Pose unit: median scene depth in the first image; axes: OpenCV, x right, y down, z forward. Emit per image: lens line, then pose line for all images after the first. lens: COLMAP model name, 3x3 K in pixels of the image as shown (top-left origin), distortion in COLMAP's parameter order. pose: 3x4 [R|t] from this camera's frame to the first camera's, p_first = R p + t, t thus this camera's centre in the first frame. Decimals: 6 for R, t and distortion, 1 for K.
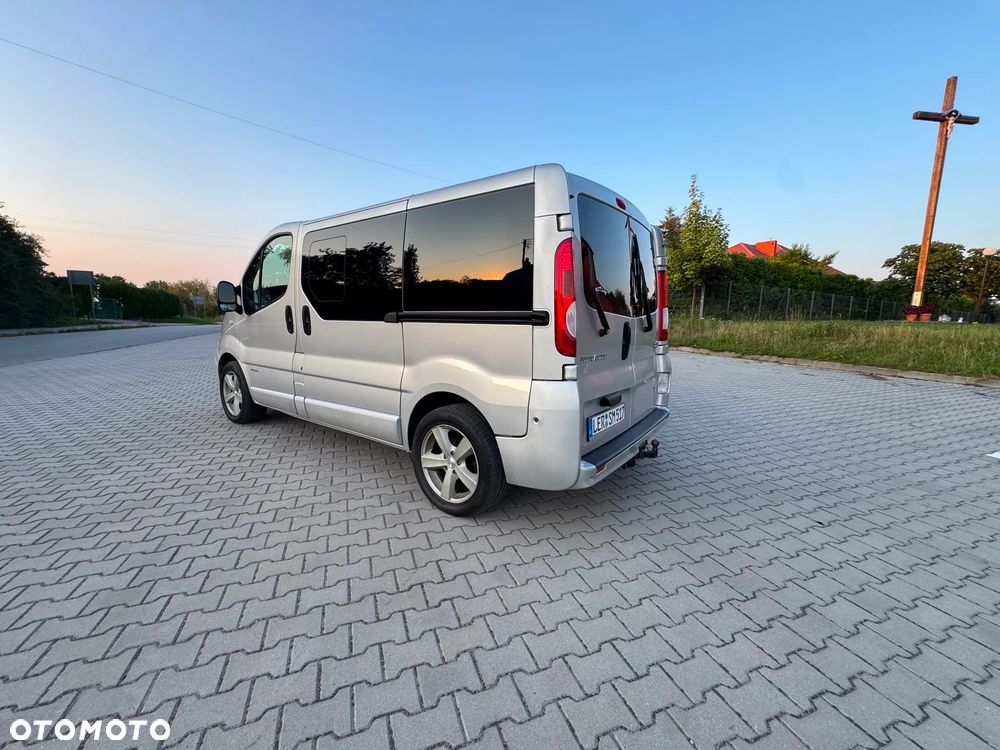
lens RADIAL K [[401.8, 0, 500.0], [0, 401.8, 375.0], [0, 0, 1]] dist [-0.003016, 0.000150]
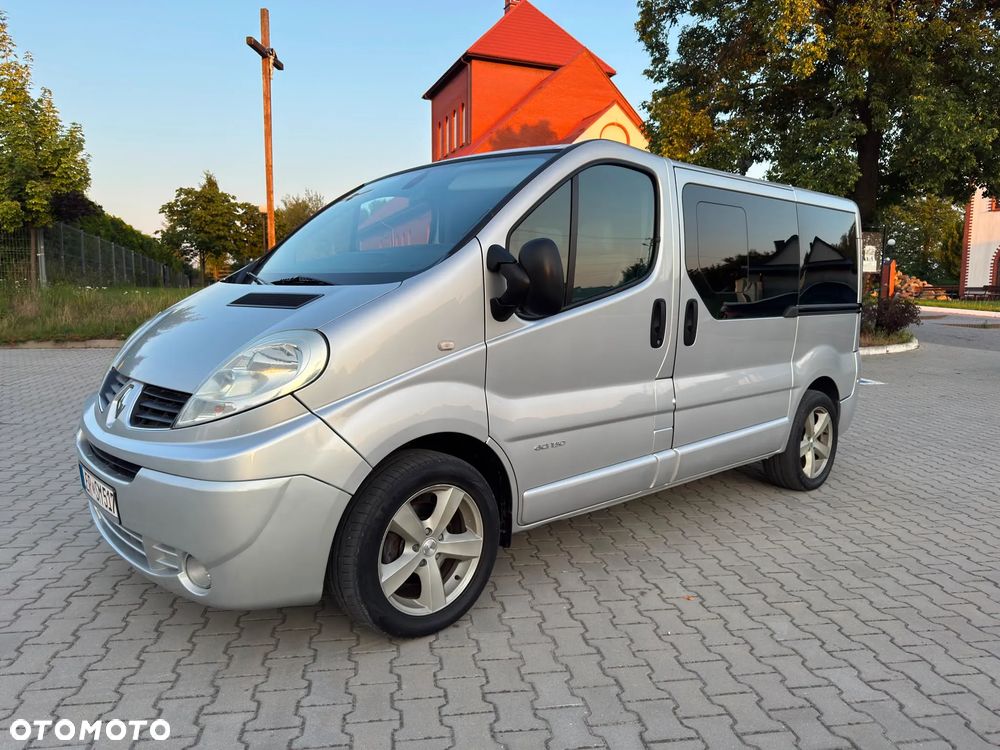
lens RADIAL K [[709.9, 0, 501.3], [0, 709.9, 379.5], [0, 0, 1]] dist [0.032385, -0.039763]
pose [[0.197544, -0.136044, 0.970808, -1.965274], [0.133785, 0.984799, 0.110781, -0.253746], [-0.971122, 0.107995, 0.212742, 1.274375]]
